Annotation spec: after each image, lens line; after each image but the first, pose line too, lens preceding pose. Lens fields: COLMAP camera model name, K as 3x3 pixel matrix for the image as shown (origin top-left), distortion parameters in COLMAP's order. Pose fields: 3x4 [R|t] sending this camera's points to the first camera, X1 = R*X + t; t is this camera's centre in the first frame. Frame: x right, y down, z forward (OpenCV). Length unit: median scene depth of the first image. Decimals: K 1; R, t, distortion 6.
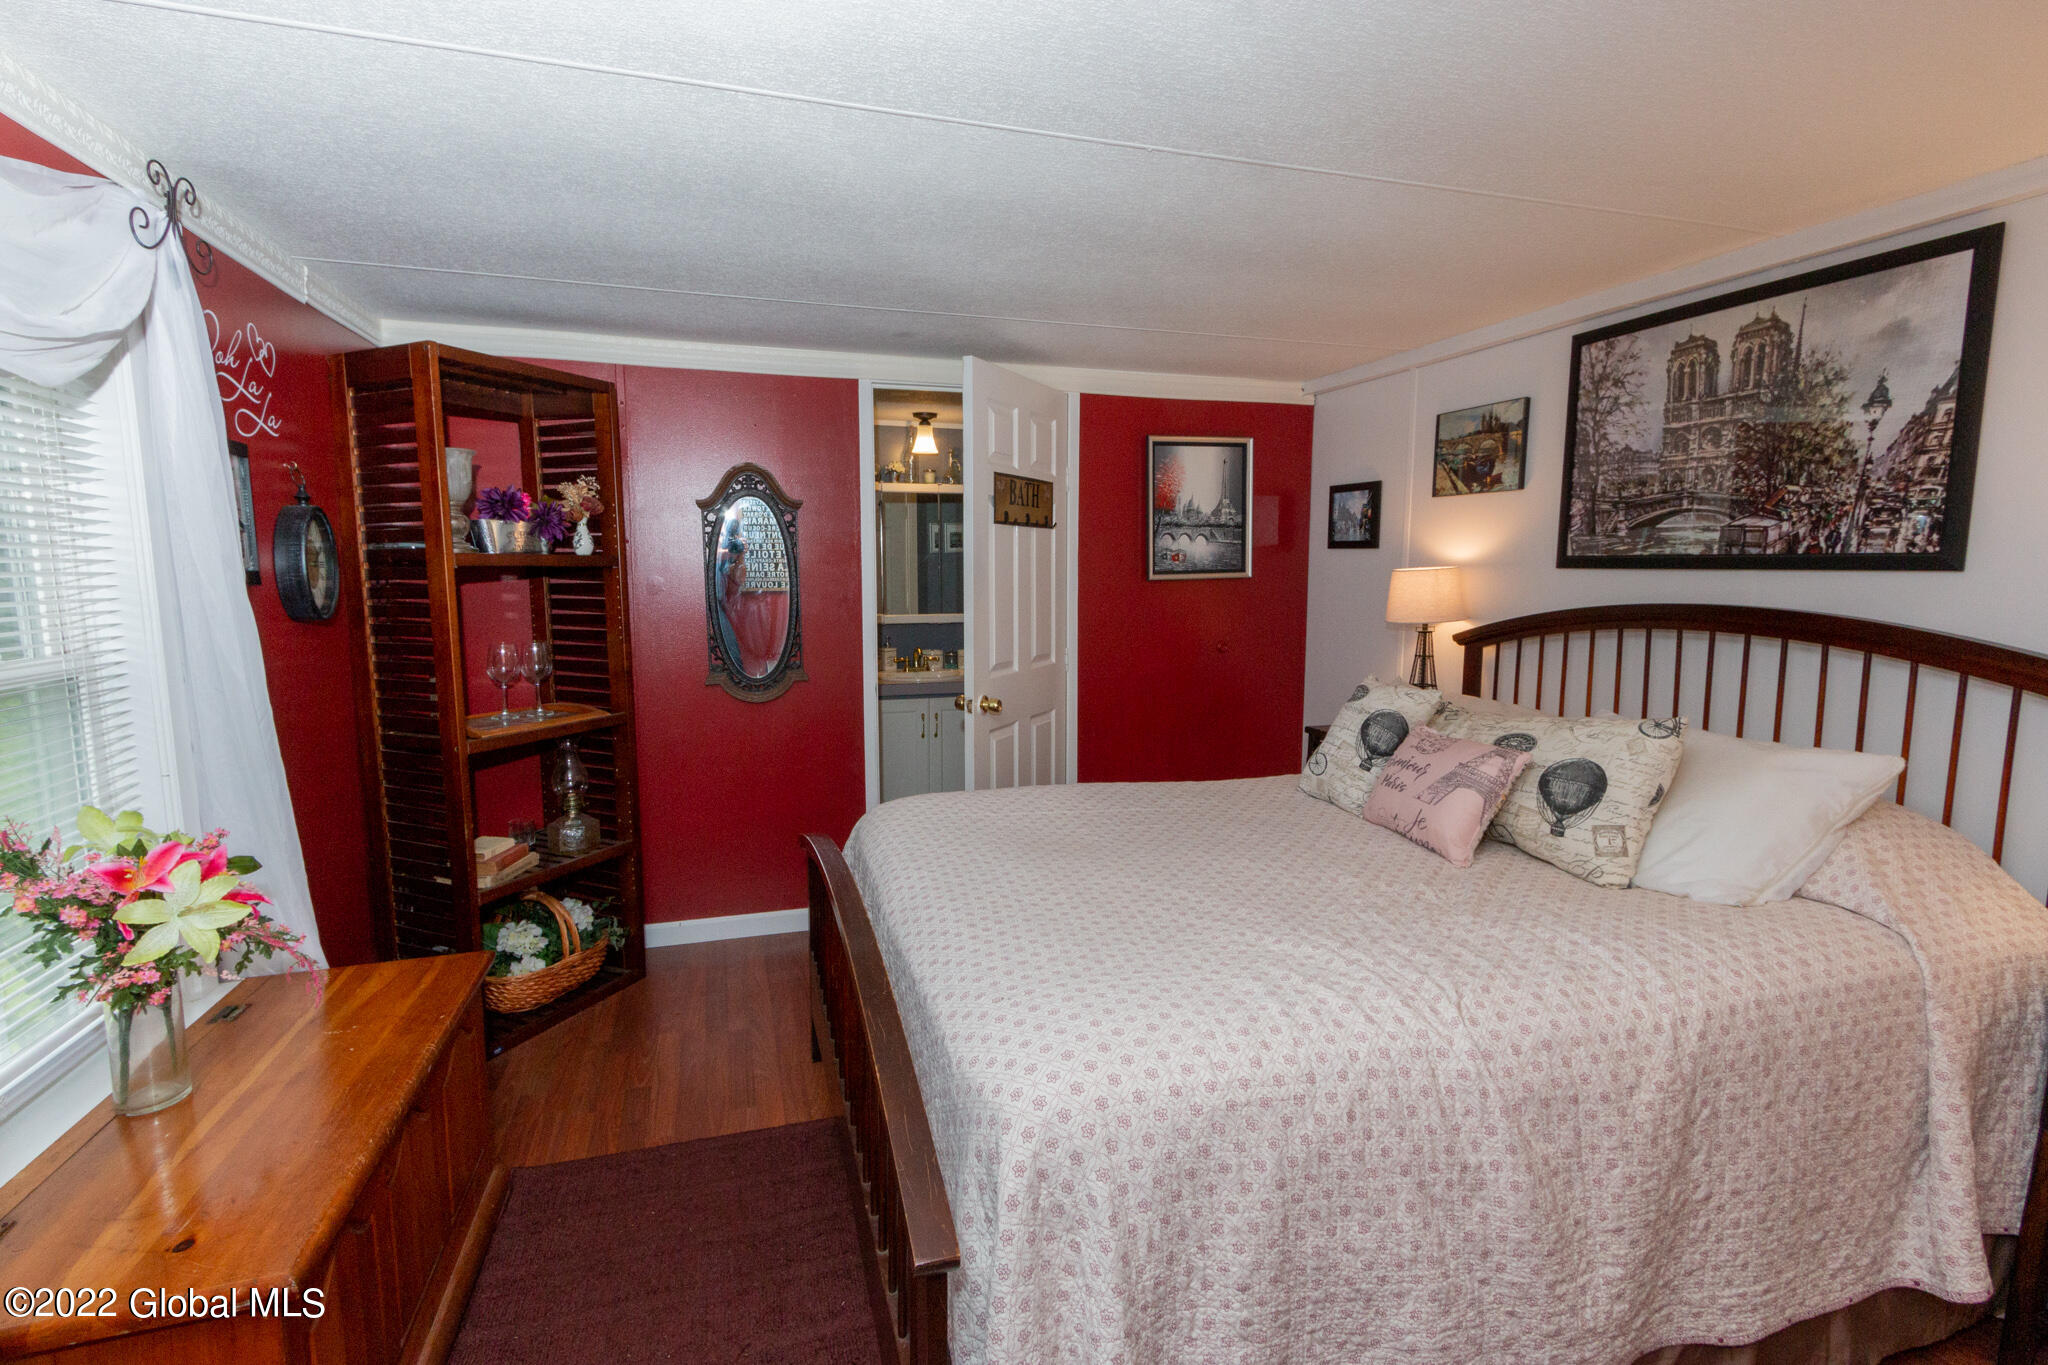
lens RADIAL K [[927.7, 0, 1021.8], [0, 927.7, 678.5], [0, 0, 1]] dist [0.005347, -0.002100]
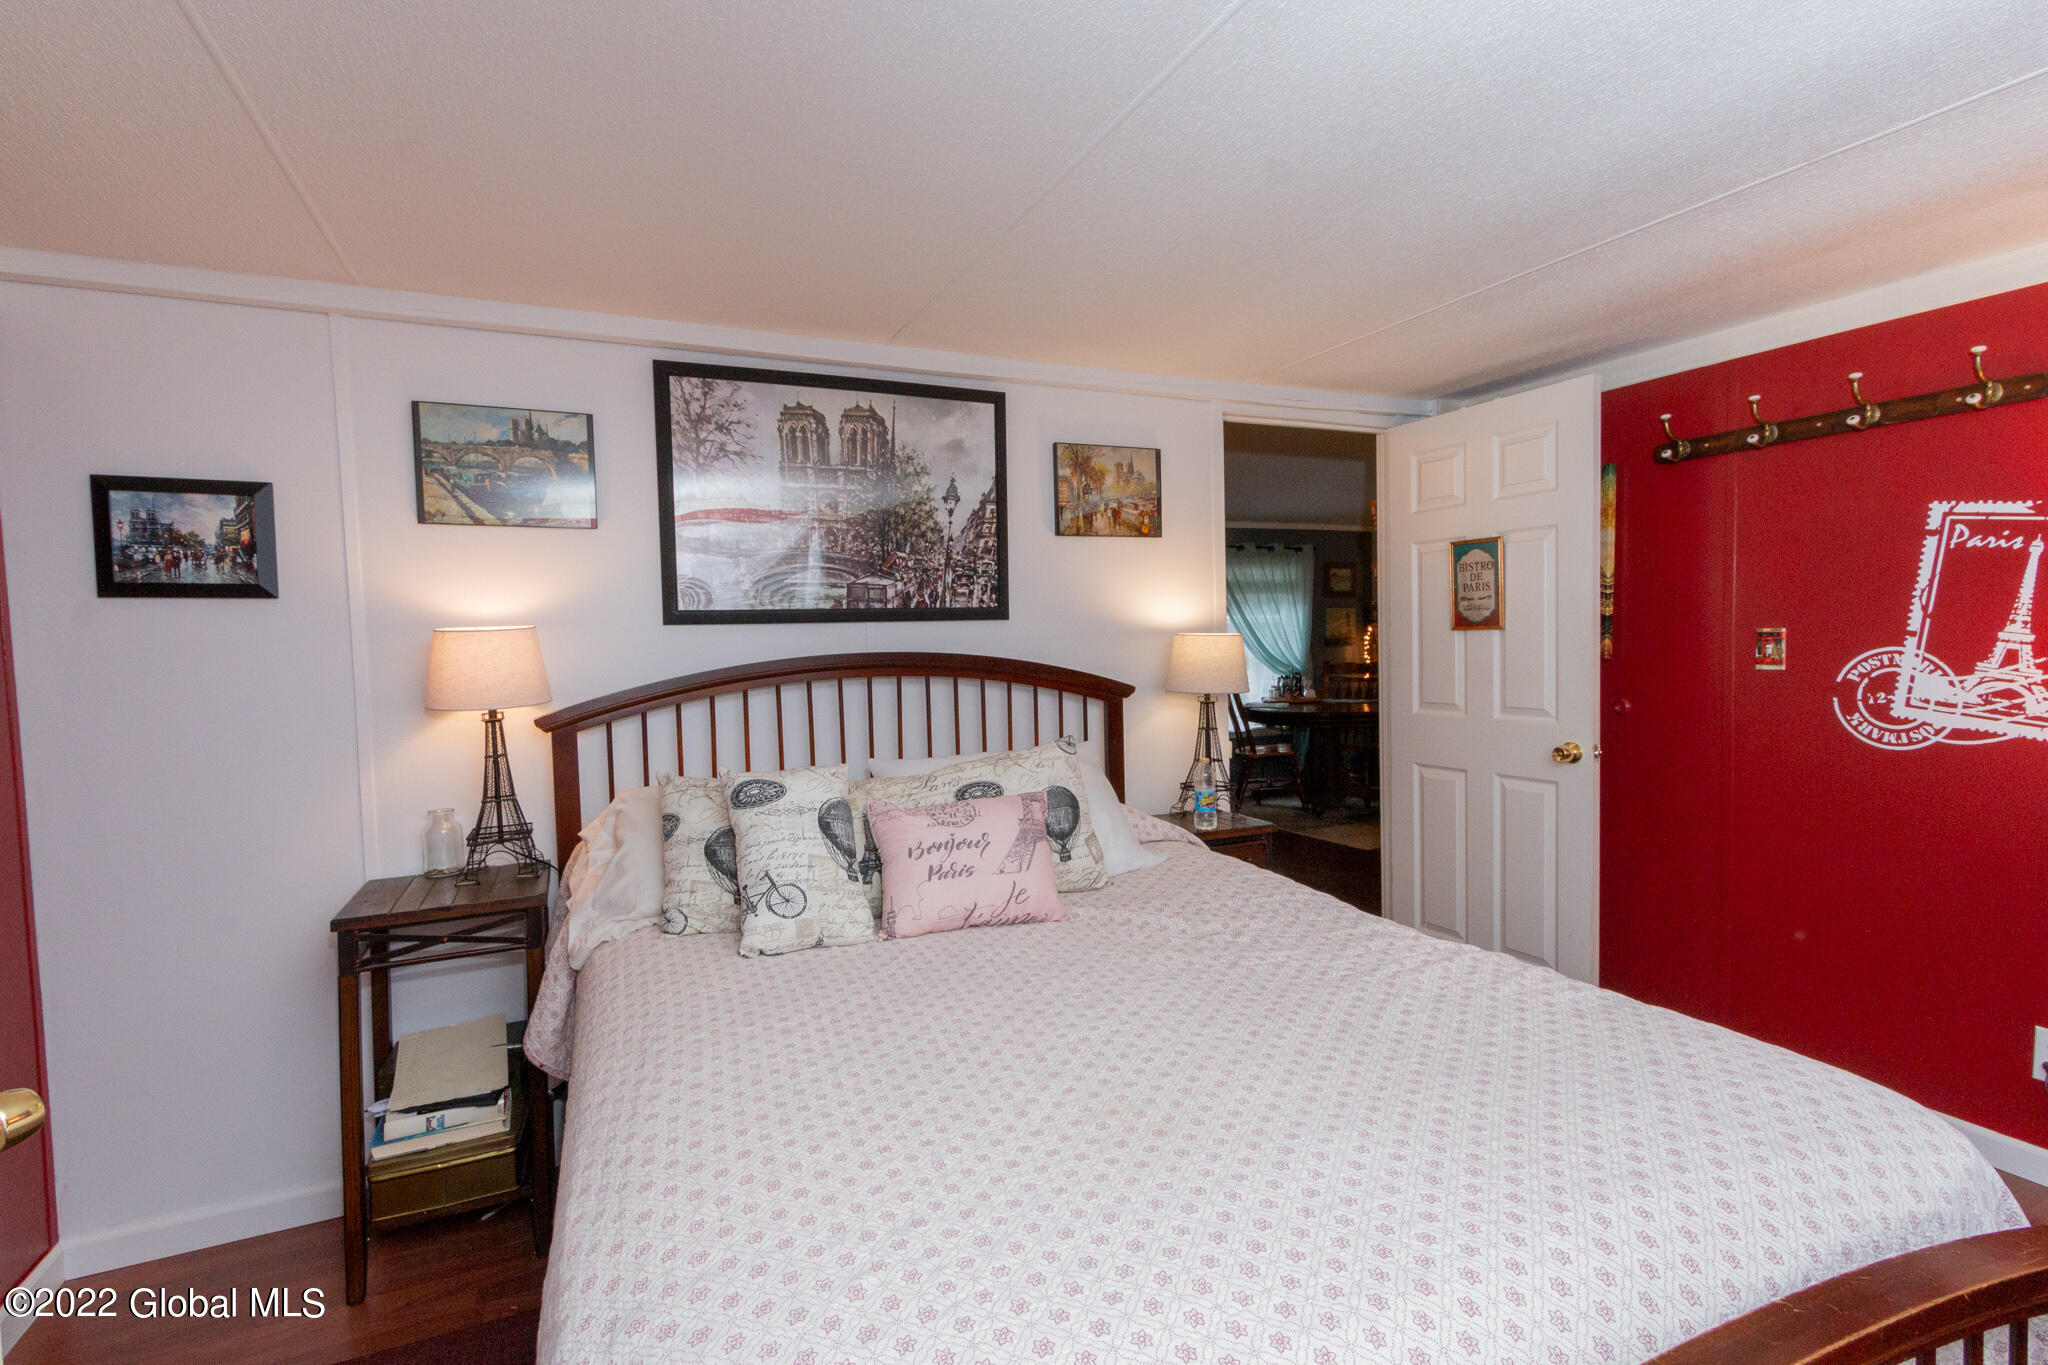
lens RADIAL K [[927.7, 0, 1020.9], [0, 927.7, 679.0], [0, 0, 1]] dist [0.005347, -0.002100]
pose [[-0.103265, -0.040445, 0.993831, -0.387140], [0.147552, 0.987495, 0.055519, -0.085340], [-0.983649, 0.152375, -0.096005, 0.955018]]
